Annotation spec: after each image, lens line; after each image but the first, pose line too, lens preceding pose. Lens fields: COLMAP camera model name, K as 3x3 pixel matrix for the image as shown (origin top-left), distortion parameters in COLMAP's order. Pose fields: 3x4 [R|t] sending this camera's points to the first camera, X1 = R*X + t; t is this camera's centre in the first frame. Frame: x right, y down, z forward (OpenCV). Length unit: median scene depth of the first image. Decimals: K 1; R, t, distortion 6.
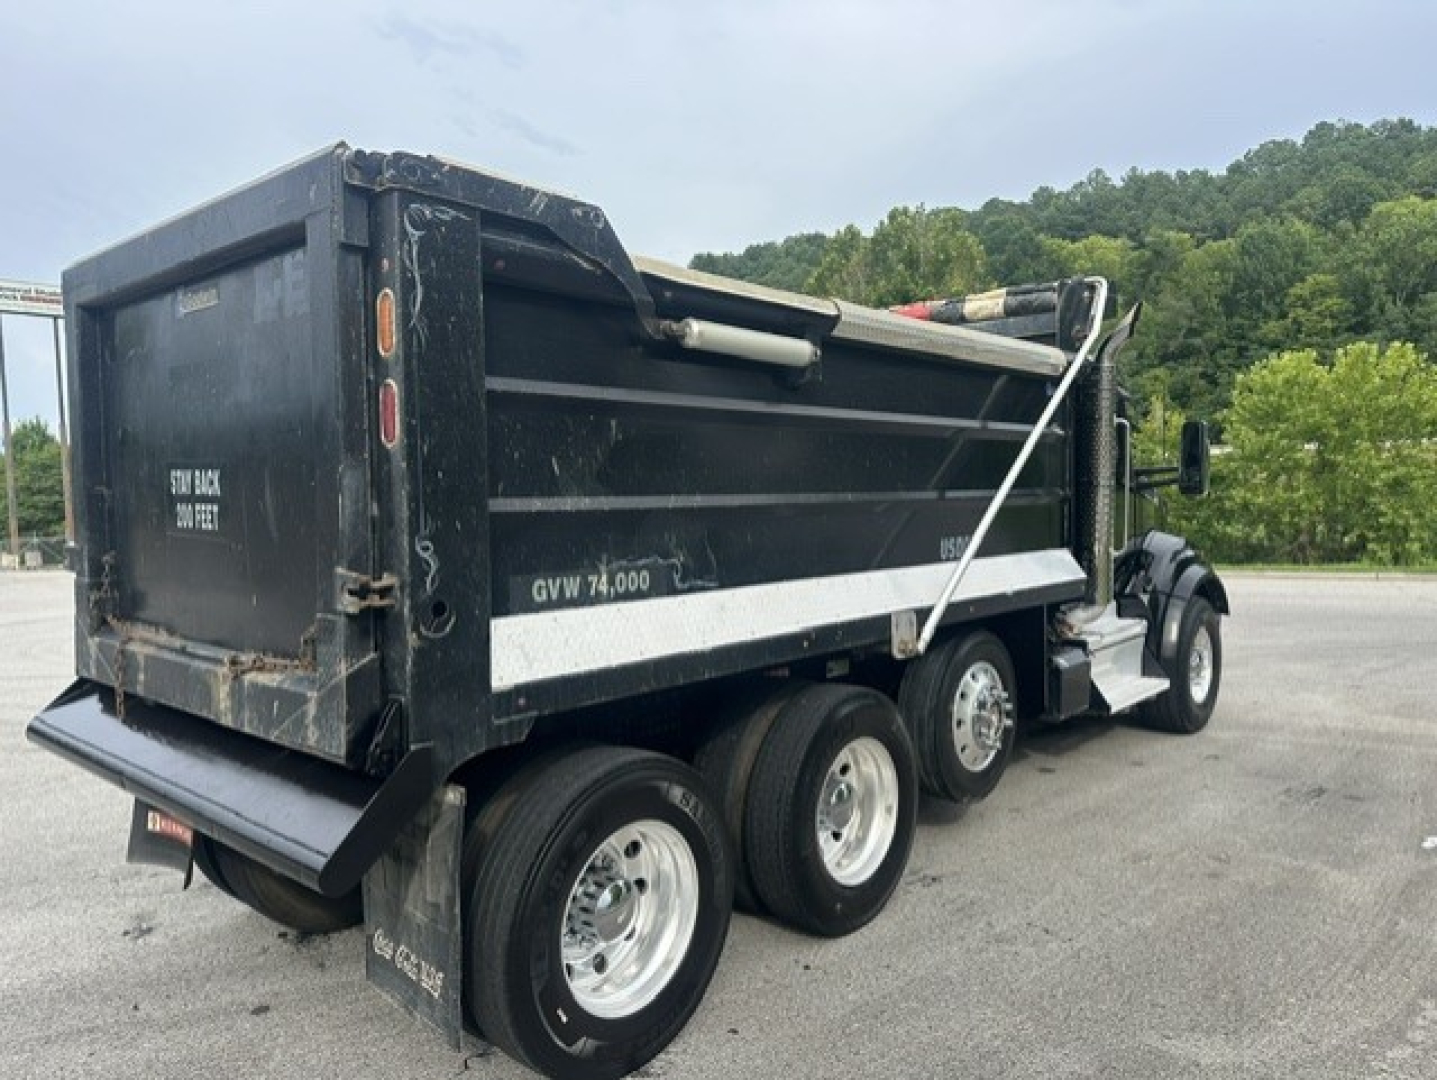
lens RADIAL K [[969.9, 0, 718.5], [0, 969.9, 540.0], [0, 0, 1]] dist [0.067871, -0.079702]
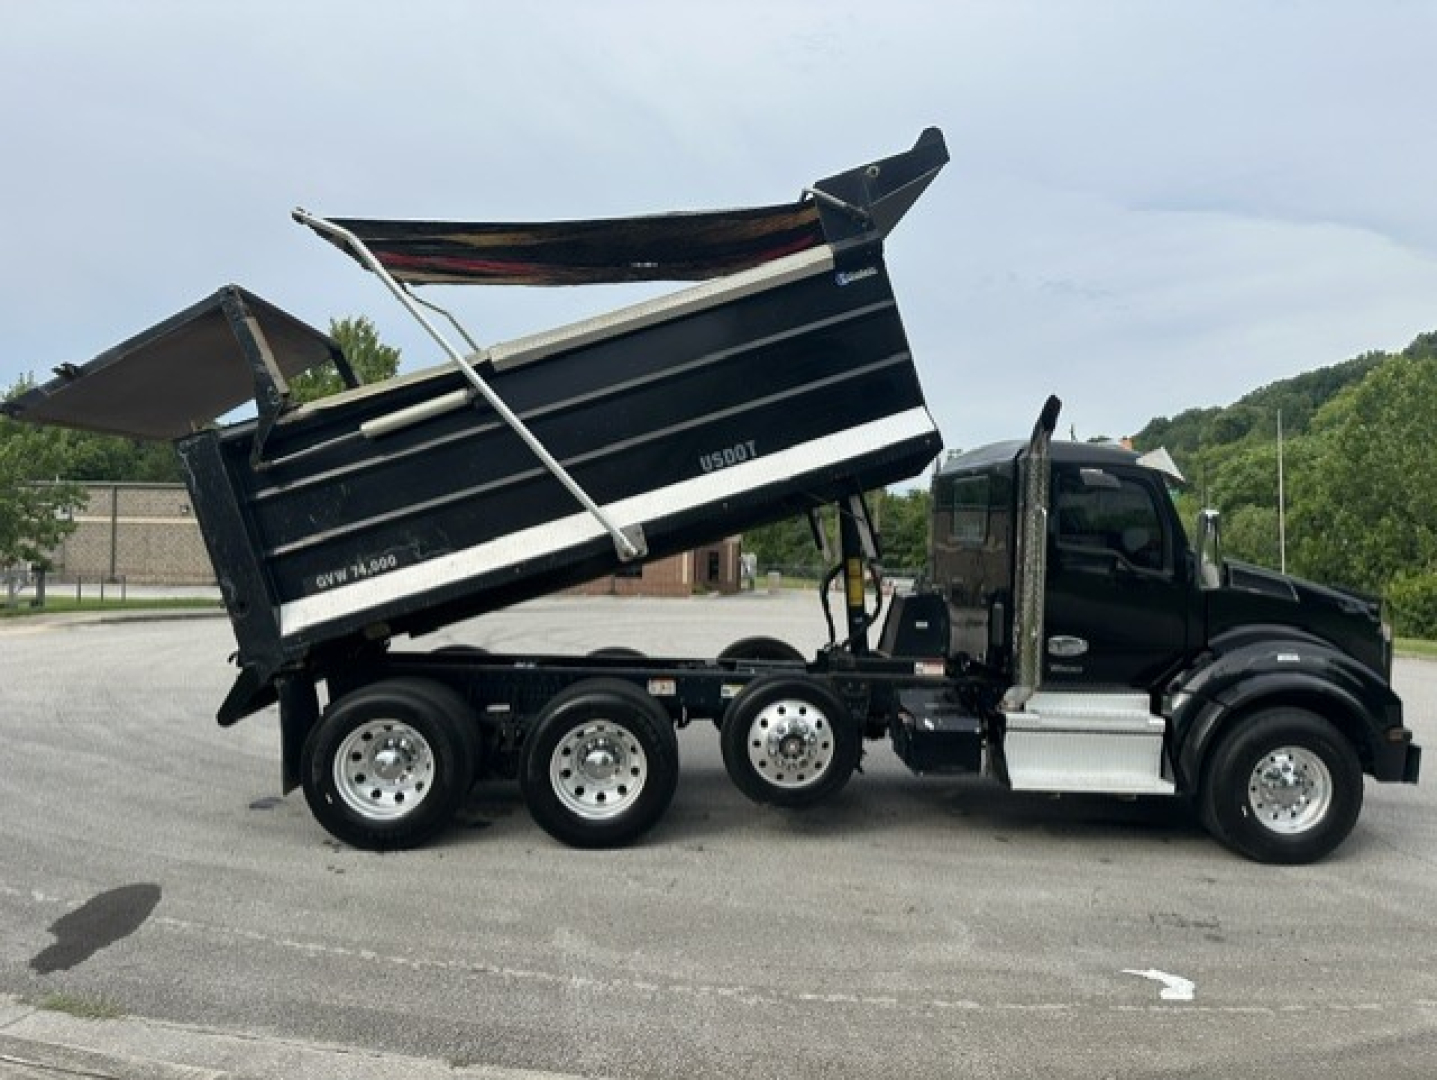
lens RADIAL K [[969.9, 0, 718.5], [0, 969.9, 540.0], [0, 0, 1]] dist [0.067871, -0.079702]
pose [[0.712262, 0.047101, -0.700331, 1.078304], [-0.079515, 0.996738, -0.013833, -0.056920], [0.697395, 0.065539, 0.713684, 0.030619]]
